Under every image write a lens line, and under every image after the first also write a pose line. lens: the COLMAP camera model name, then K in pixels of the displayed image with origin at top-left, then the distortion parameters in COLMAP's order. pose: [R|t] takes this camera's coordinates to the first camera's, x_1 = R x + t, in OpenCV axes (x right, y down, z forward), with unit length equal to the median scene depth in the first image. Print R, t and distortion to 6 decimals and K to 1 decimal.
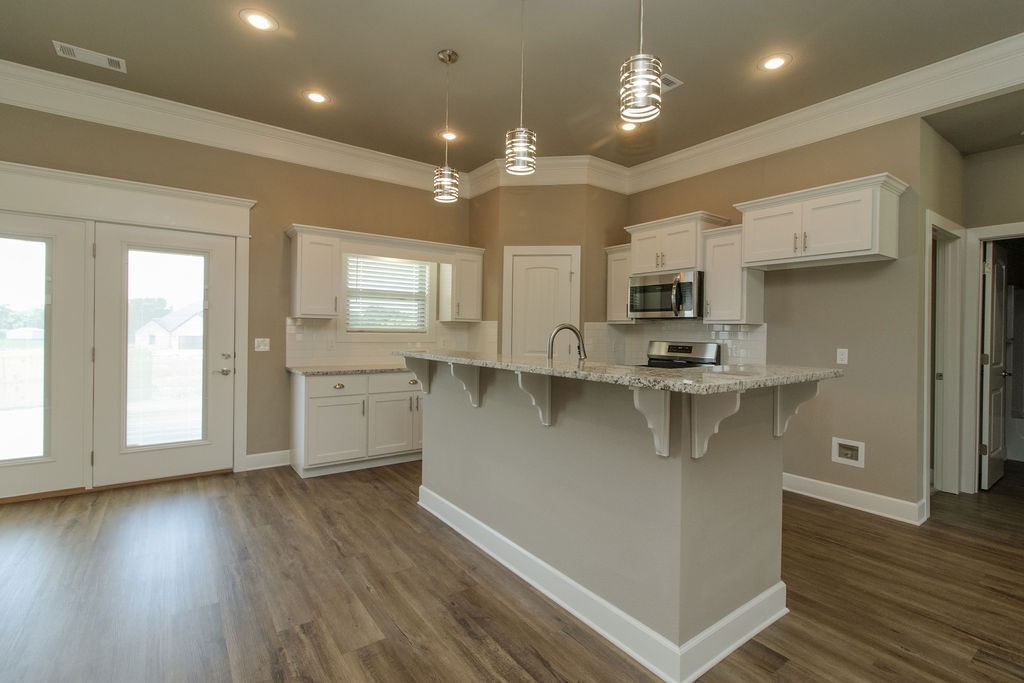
lens RADIAL K [[470.5, 0, 518.1], [0, 470.5, 332.7], [0, 0, 1]] dist [0.002326, -0.001342]
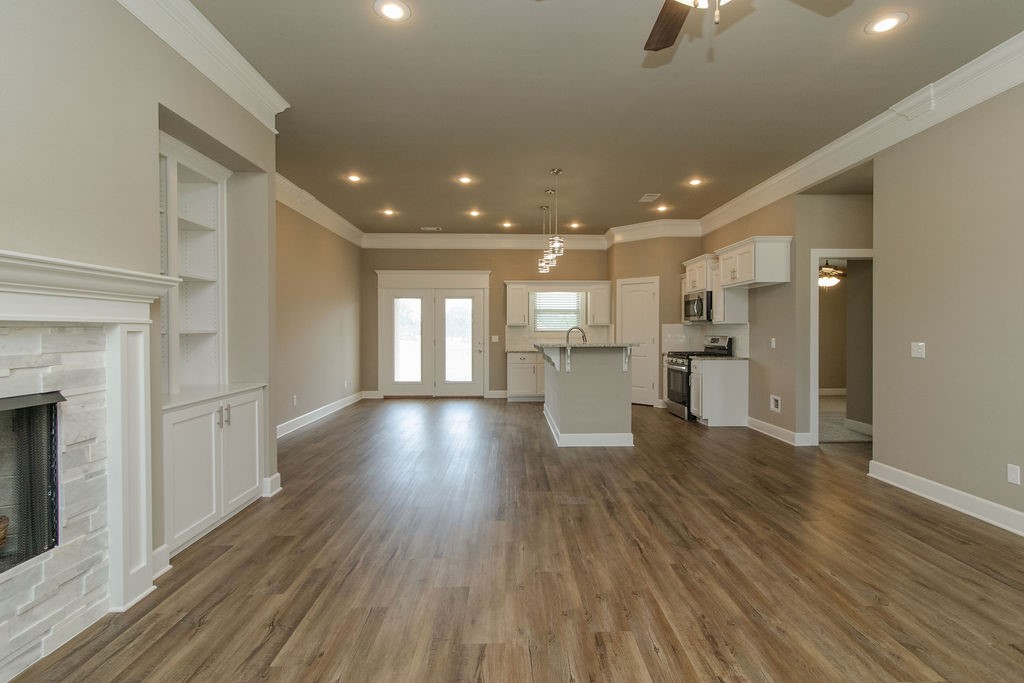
lens RADIAL K [[470.5, 0, 516.9], [0, 470.5, 333.8], [0, 0, 1]] dist [0.002326, -0.001342]
pose [[0.815915, -0.011721, -0.578053, 0.726346], [0.010820, 0.999929, -0.005003, 0.014224], [0.578070, -0.002172, 0.815984, -0.633982]]
